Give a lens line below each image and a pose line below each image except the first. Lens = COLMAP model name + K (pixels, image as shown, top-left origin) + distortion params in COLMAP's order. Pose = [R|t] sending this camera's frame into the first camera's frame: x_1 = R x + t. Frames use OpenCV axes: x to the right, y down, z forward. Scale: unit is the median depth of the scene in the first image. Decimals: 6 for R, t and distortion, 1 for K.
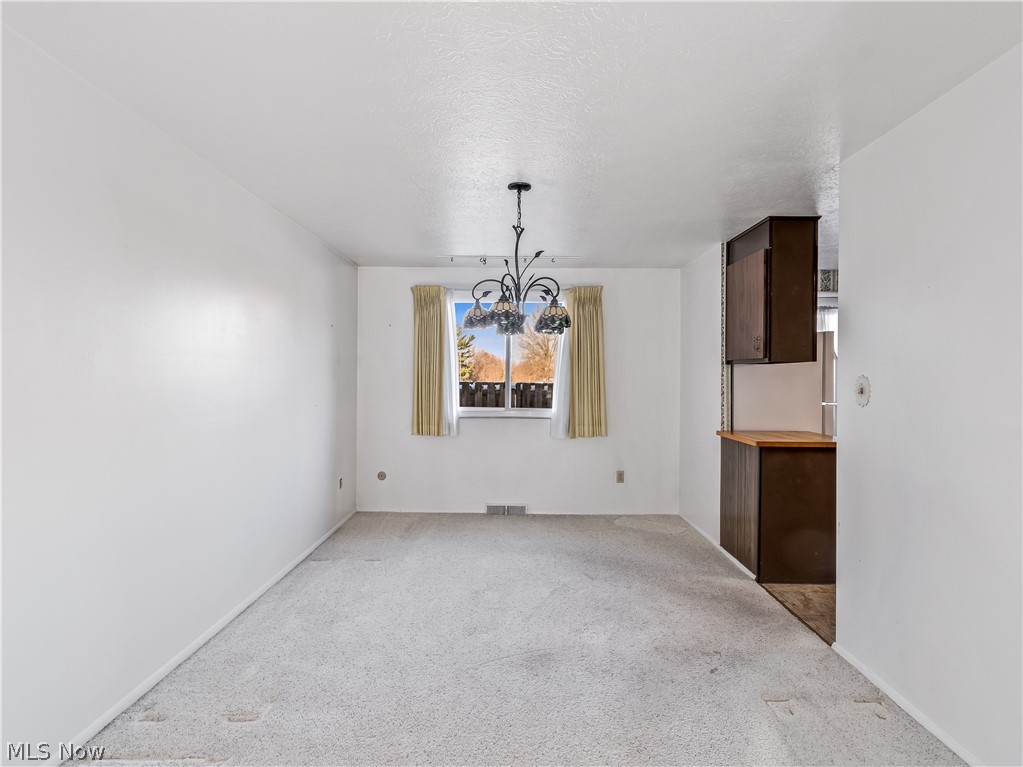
lens RADIAL K [[504.3, 0, 509.5], [0, 504.3, 385.4], [0, 0, 1]] dist [0.000201, -0.001353]
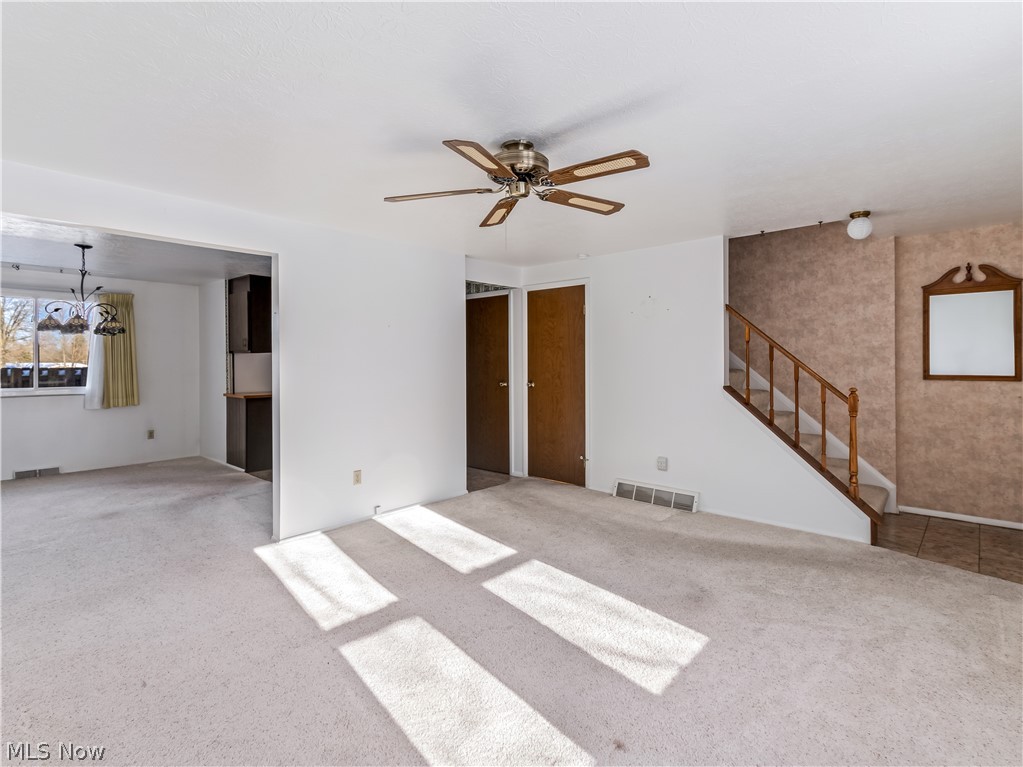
lens RADIAL K [[514.0, 0, 519.6], [0, 514.0, 356.8], [0, 0, 1]] dist [0.001878, 0.000286]
pose [[0.645874, -0.003560, 0.763436, -0.216784], [0.019735, 0.999733, -0.012034, 0.008579], [-0.763189, 0.022839, 0.645772, -0.727435]]
